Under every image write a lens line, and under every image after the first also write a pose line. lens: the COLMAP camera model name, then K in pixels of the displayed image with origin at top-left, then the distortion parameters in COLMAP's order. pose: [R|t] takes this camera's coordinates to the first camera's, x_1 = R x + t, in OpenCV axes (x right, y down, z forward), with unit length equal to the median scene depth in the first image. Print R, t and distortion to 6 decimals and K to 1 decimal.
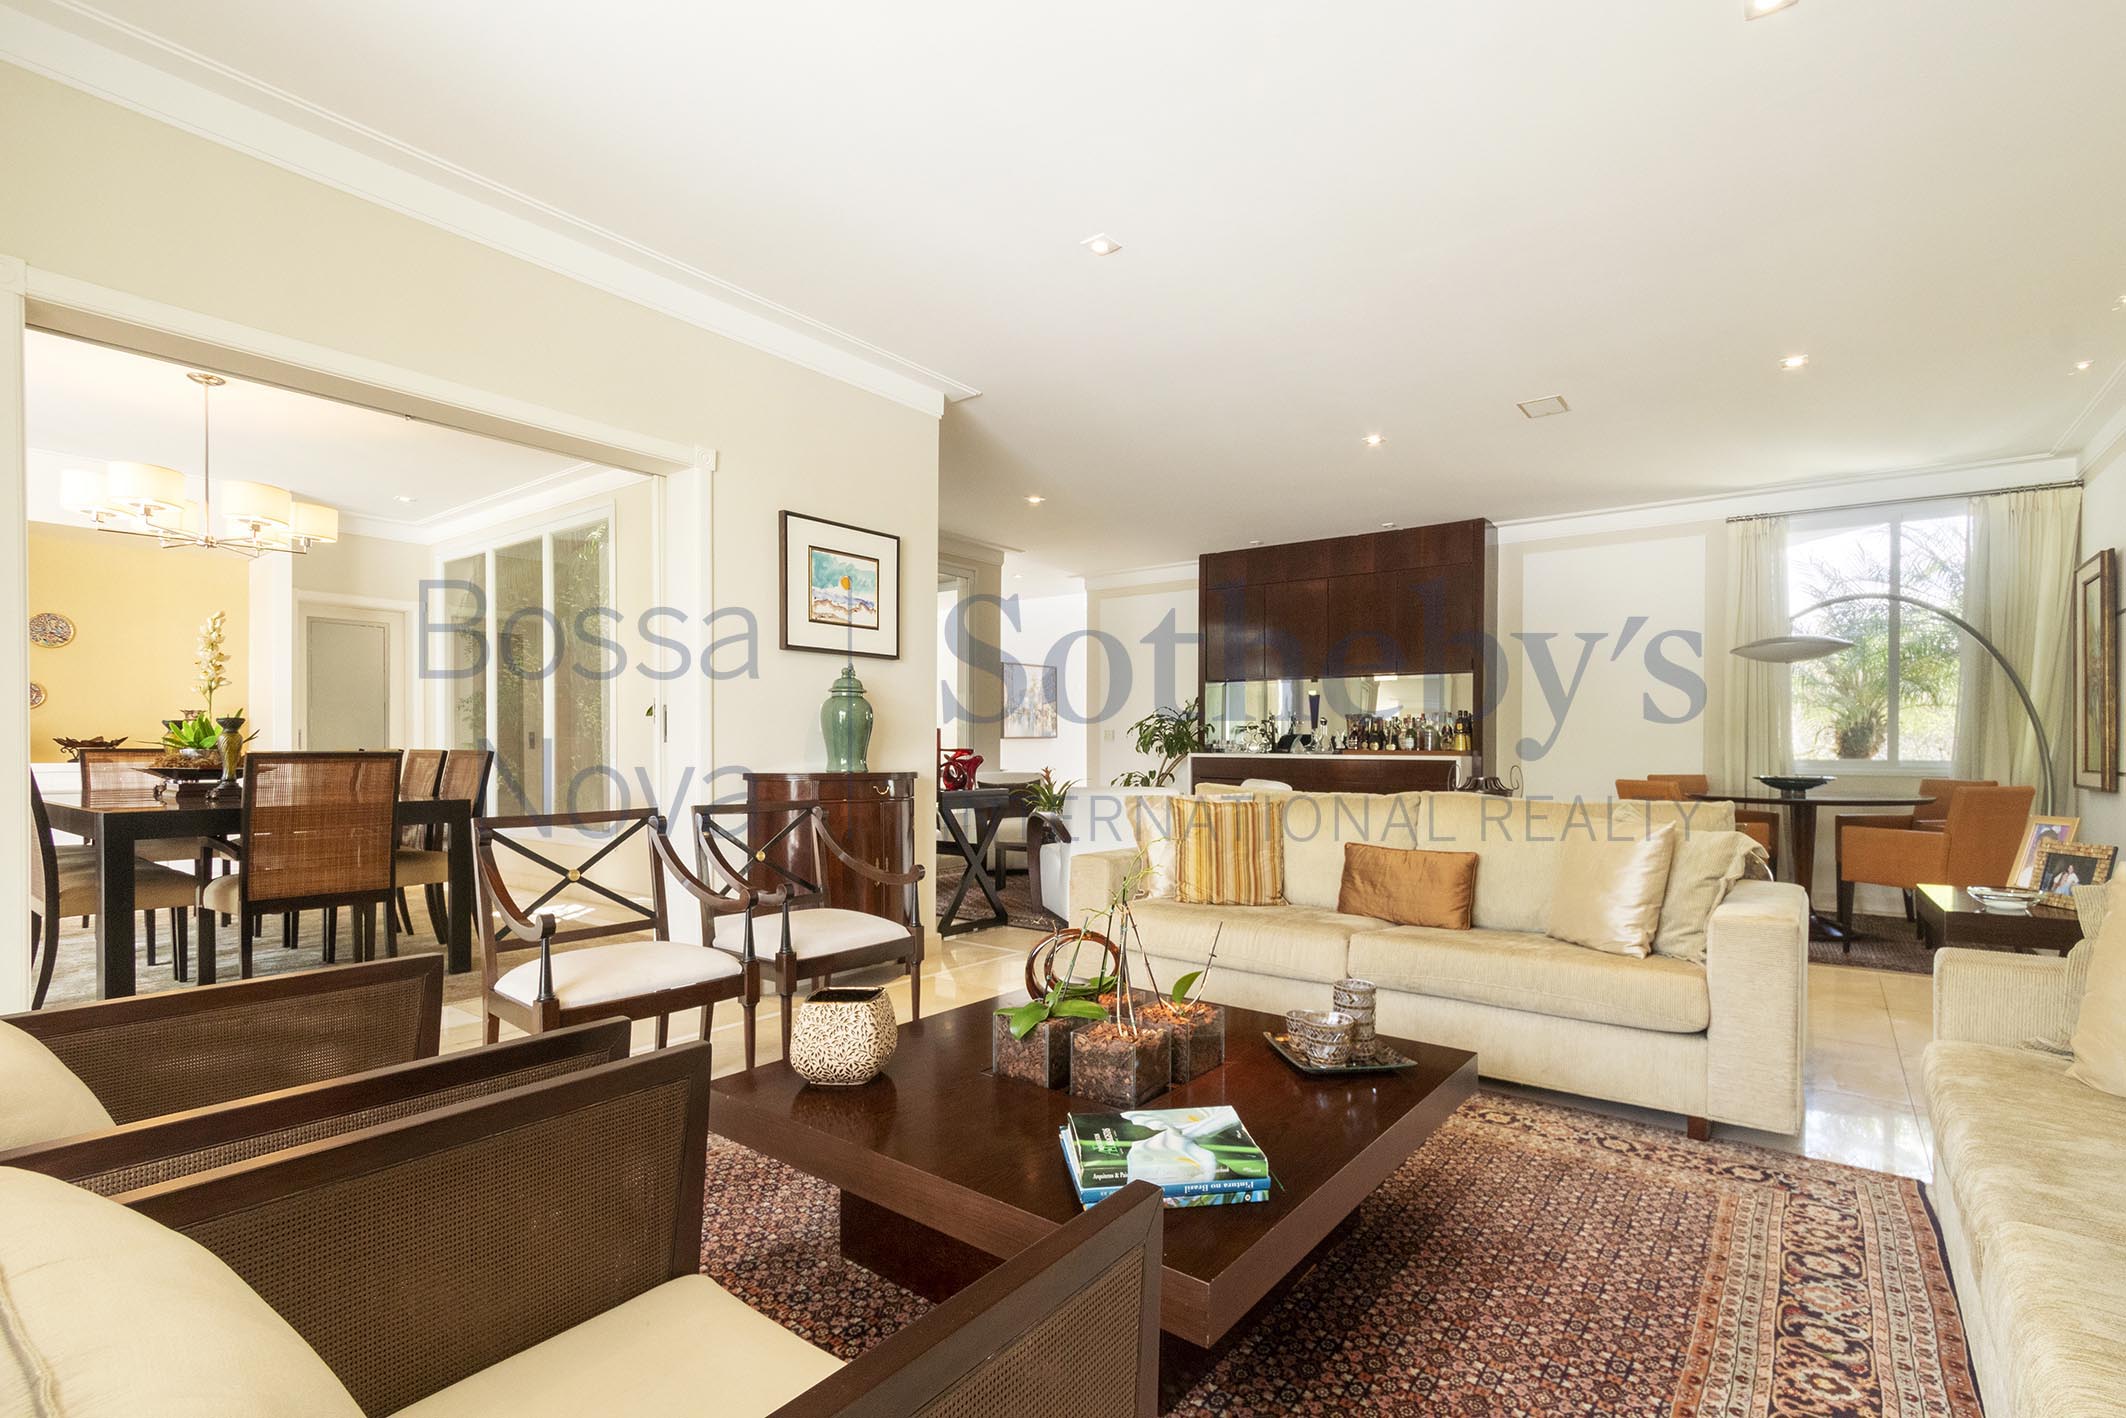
lens RADIAL K [[970.7, 0, 1070.2], [0, 970.7, 748.7], [0, 0, 1]] dist [0.022695, 0.000232]
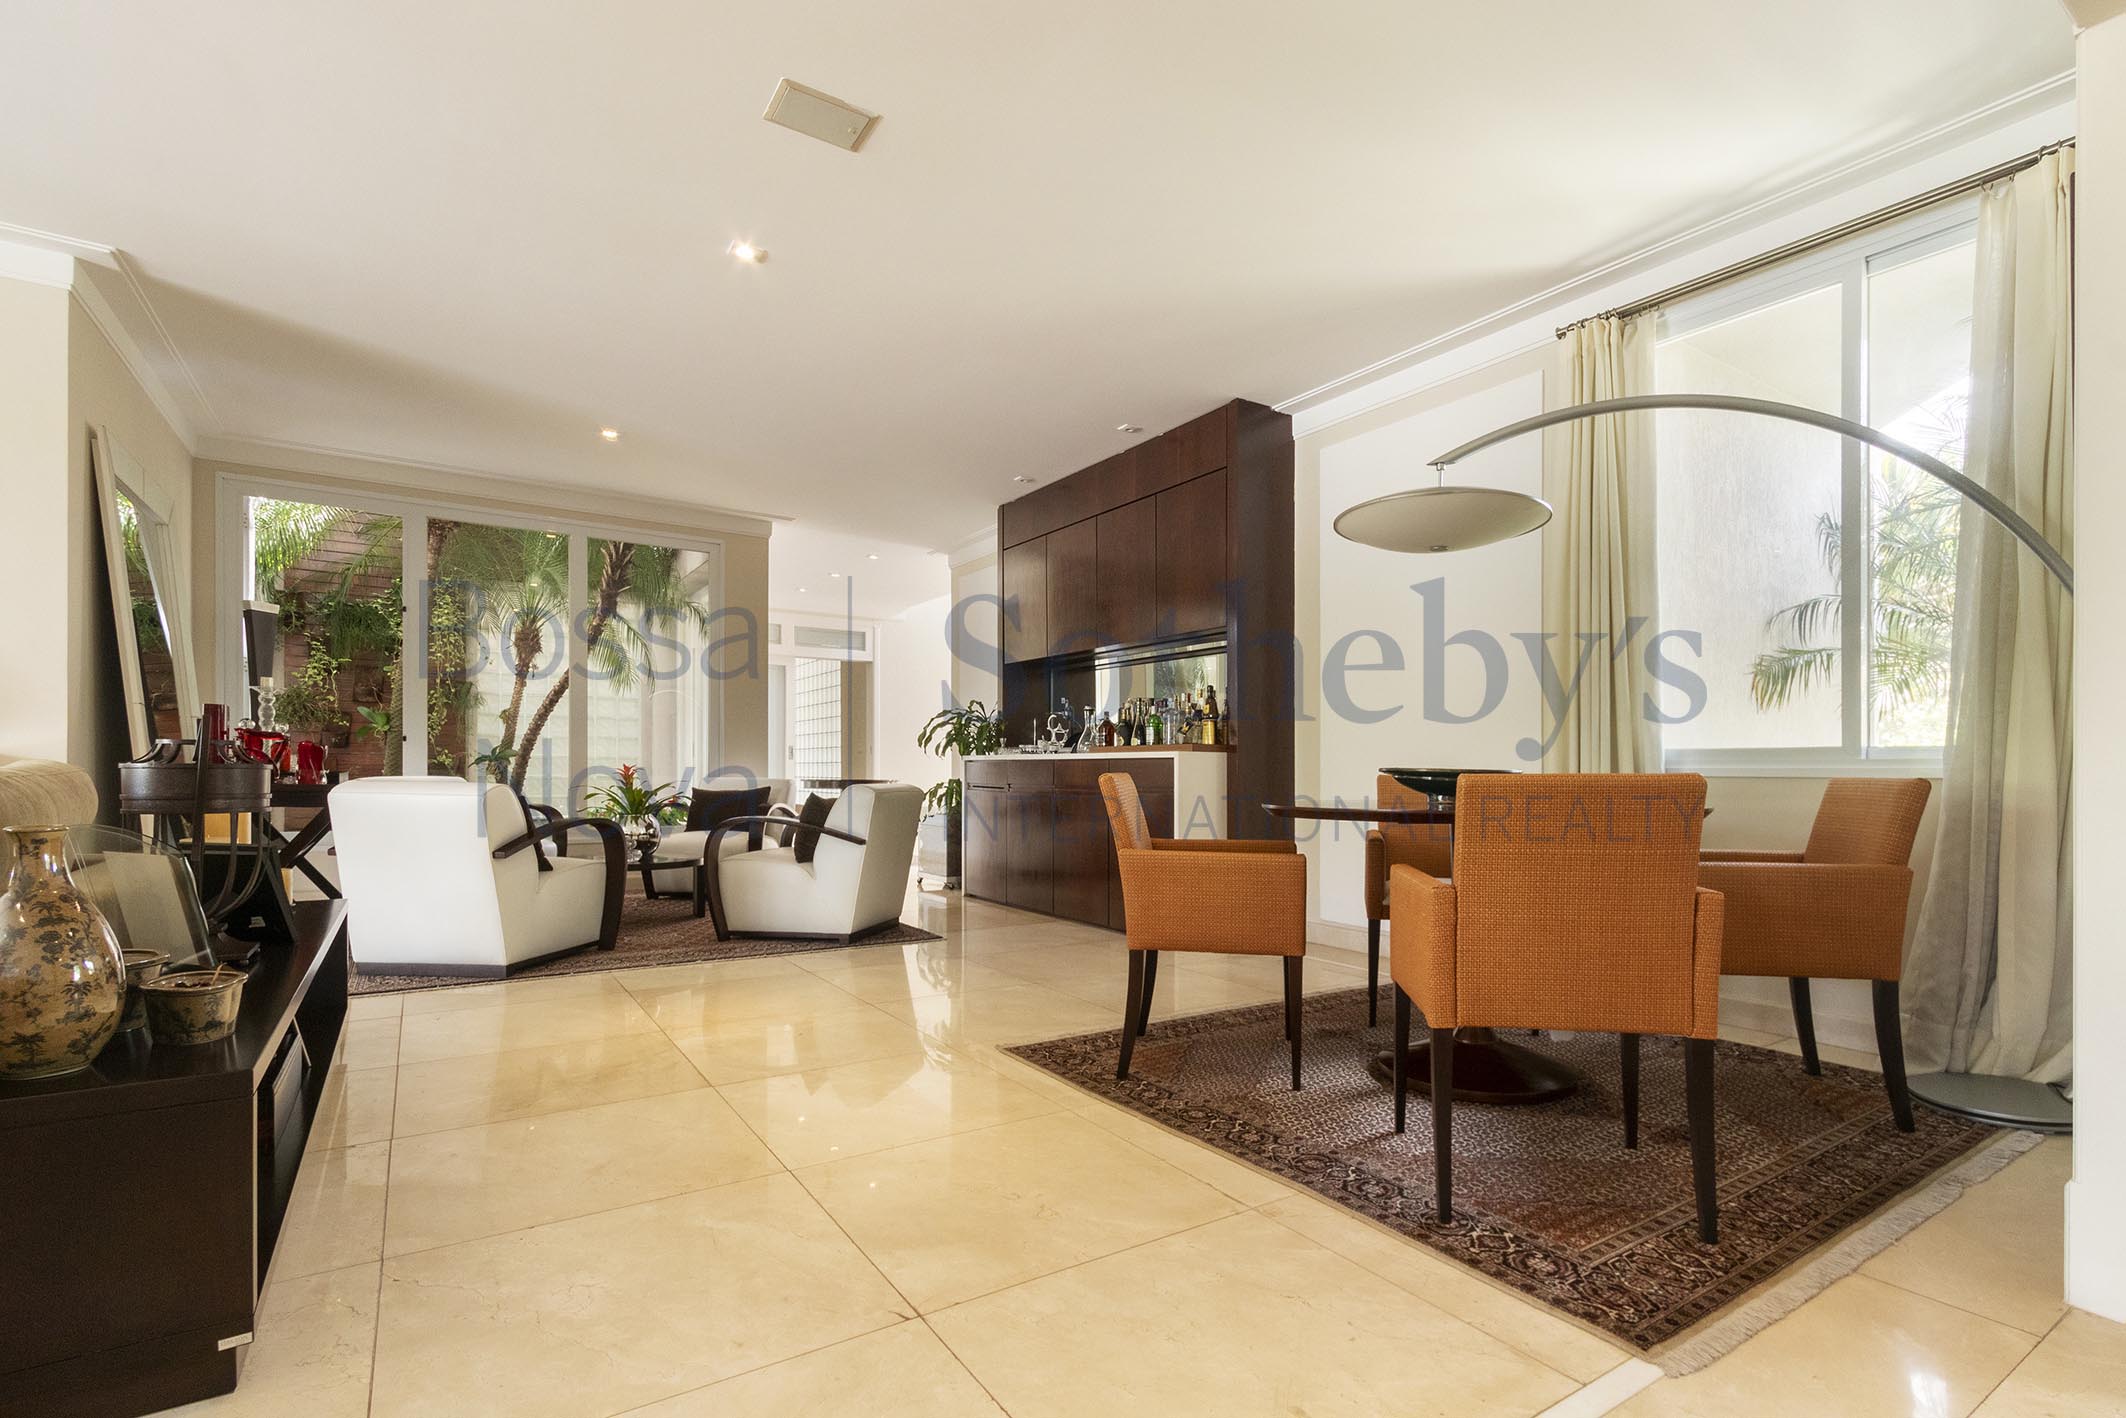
lens RADIAL K [[928.0, 0, 1071.6], [0, 928.0, 767.5], [0, 0, 1]] dist [0.021320, -0.009504]
pose [[0.956093, -0.004942, -0.293023, 0.496056], [0.006752, 0.999964, 0.005167, 0.013607], [0.292987, -0.006918, 0.956091, 0.339599]]
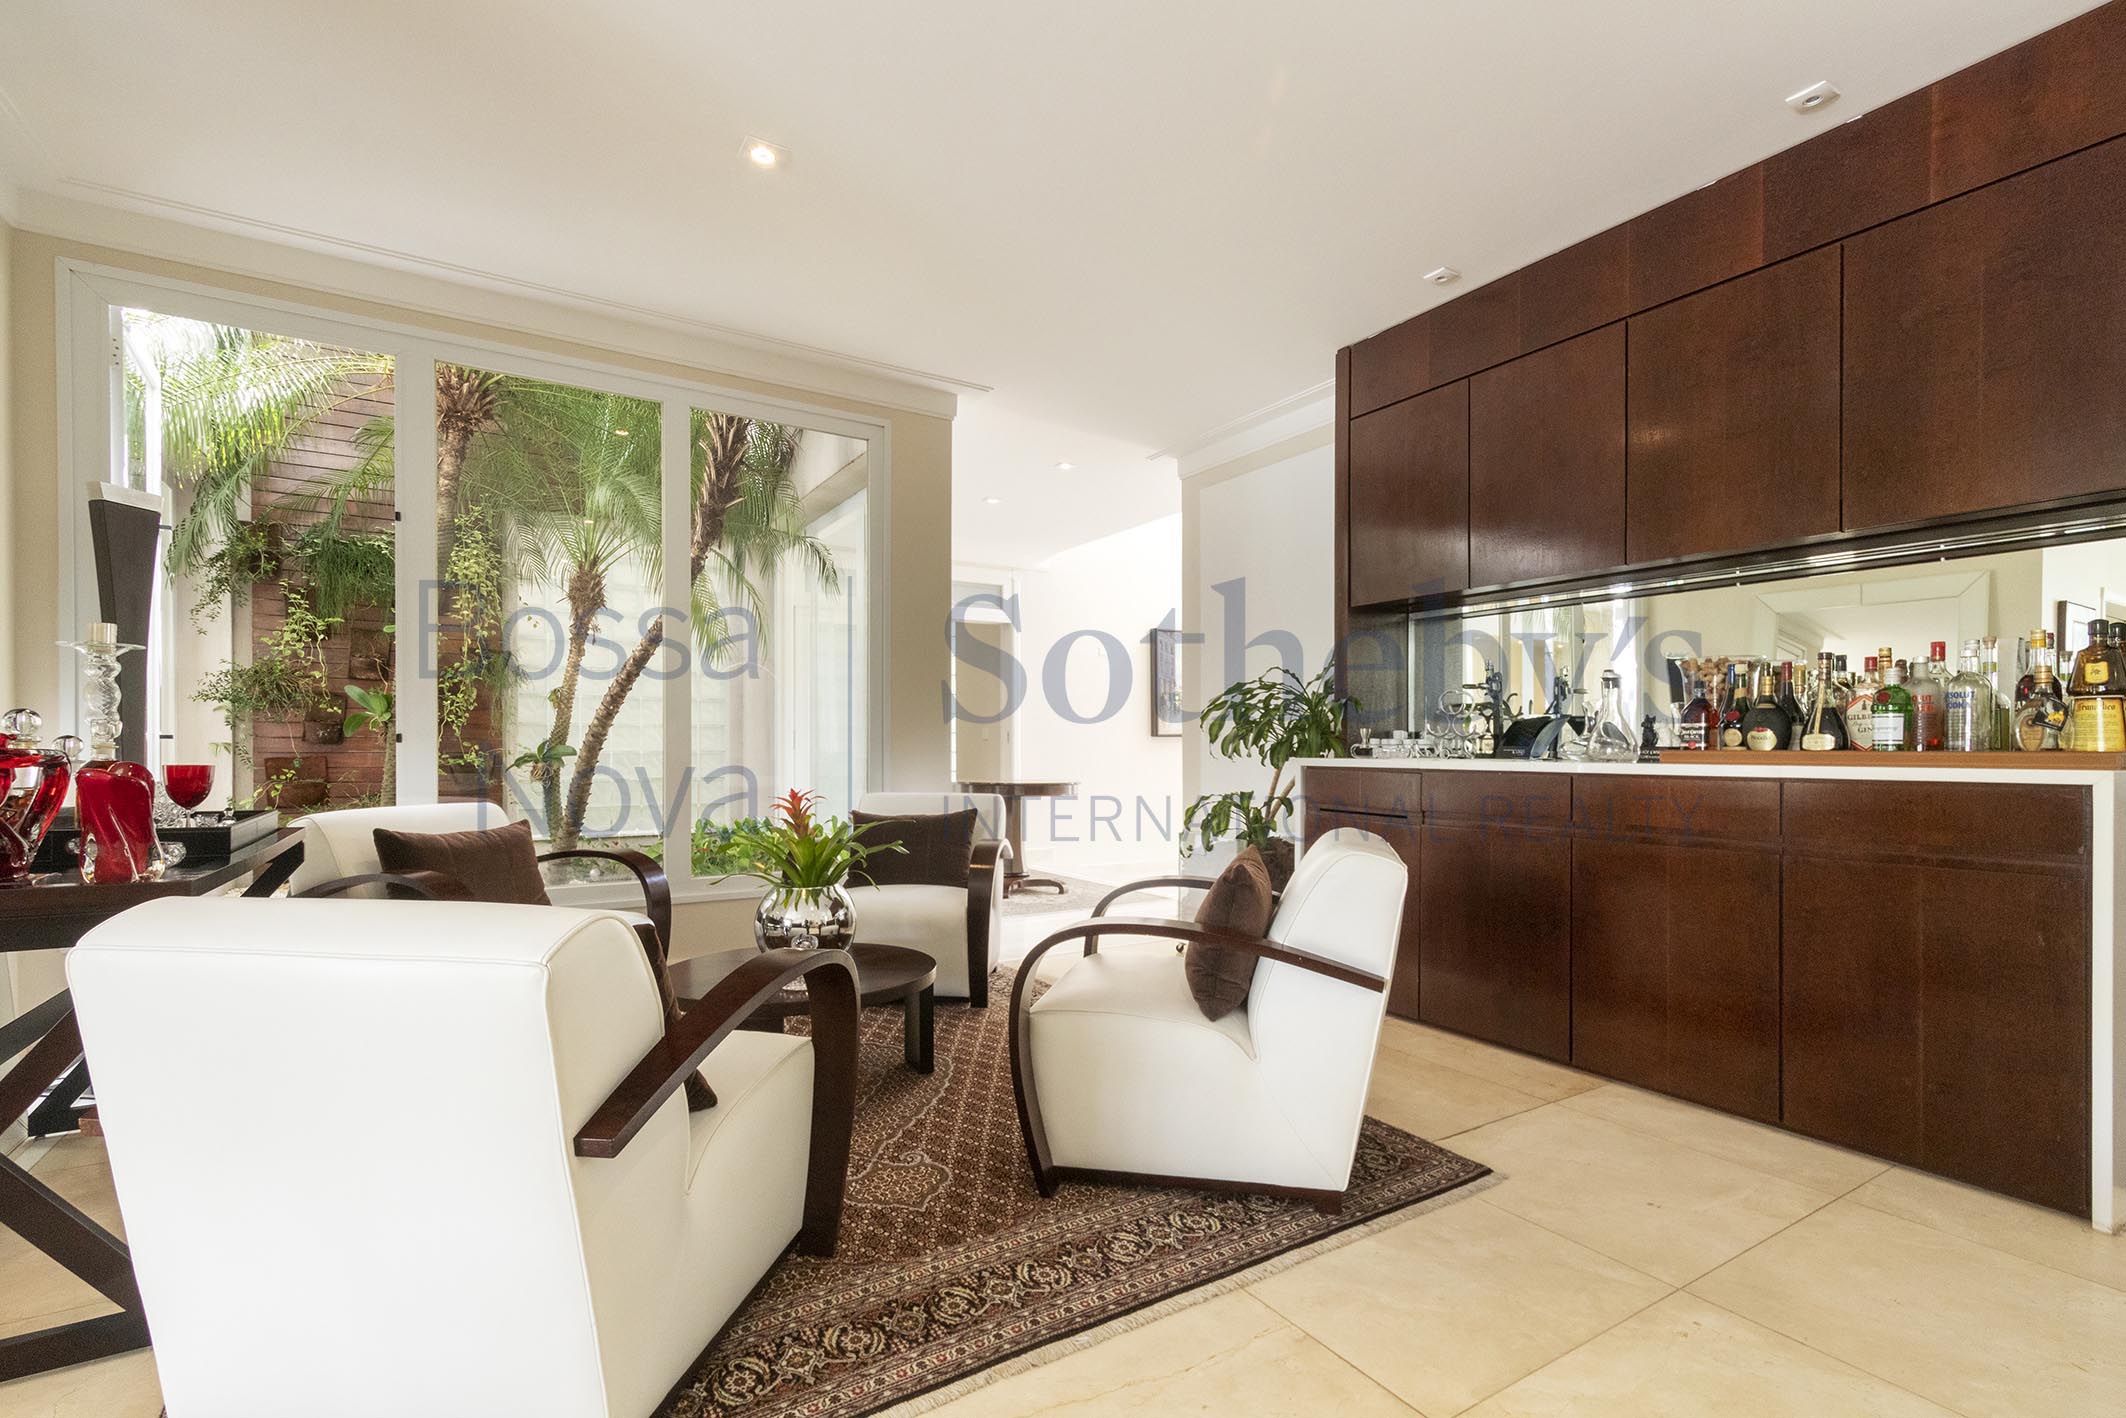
lens RADIAL K [[962.6, 0, 1051.2], [0, 962.6, 746.0], [0, 0, 1]] dist [0.021612, -0.000169]
pose [[0.936355, -0.008812, -0.350943, 0.199527], [0.010153, 0.999946, 0.001983, -0.003837], [0.350907, -0.005420, 0.936395, 0.590736]]
